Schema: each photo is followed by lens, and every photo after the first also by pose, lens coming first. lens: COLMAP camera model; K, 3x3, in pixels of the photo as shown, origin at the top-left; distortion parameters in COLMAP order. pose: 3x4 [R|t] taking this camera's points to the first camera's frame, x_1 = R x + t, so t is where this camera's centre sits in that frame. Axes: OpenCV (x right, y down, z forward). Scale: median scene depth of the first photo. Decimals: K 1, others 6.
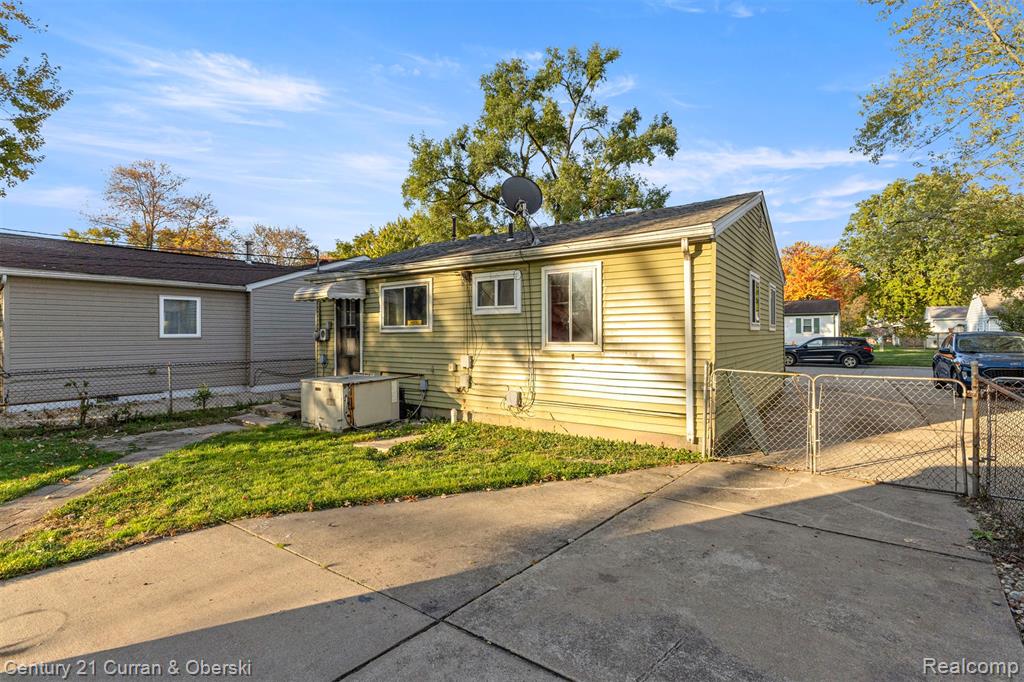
lens RADIAL K [[492.1, 0, 512.6], [0, 492.1, 329.5], [0, 0, 1]] dist [0.000796, -0.000709]
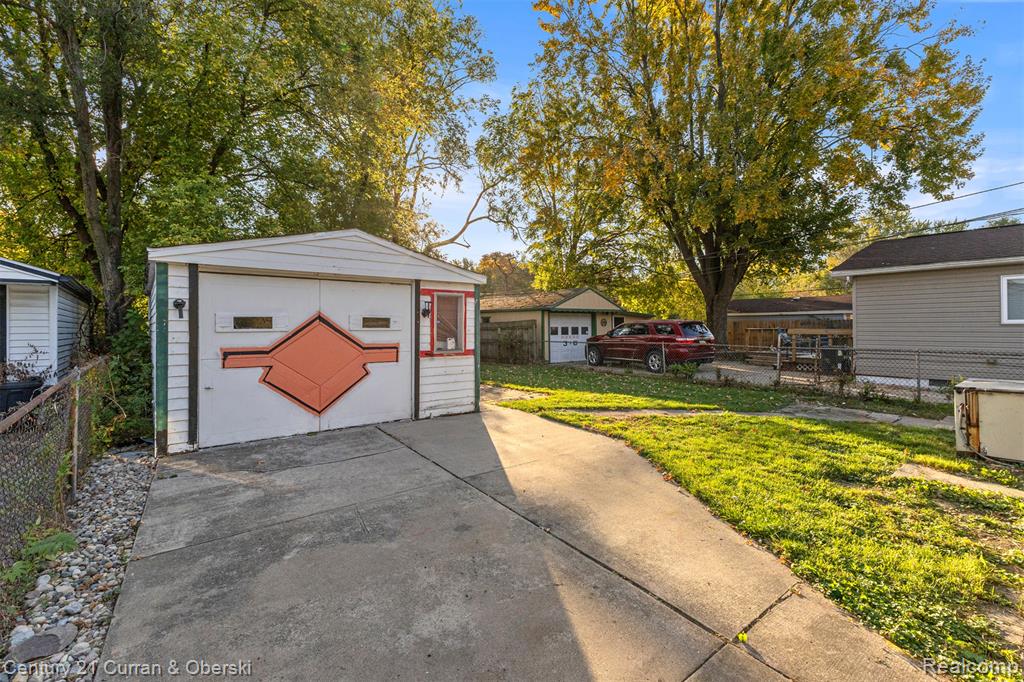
lens RADIAL K [[458.8, 0, 511.1], [0, 458.8, 322.9], [0, 0, 1]] dist [0.002817, 0.000255]
pose [[-0.289918, -0.003558, -0.957045, 0.975948], [0.011570, 0.999907, -0.007222, 0.030849], [0.956981, -0.013167, -0.289850, 1.173423]]
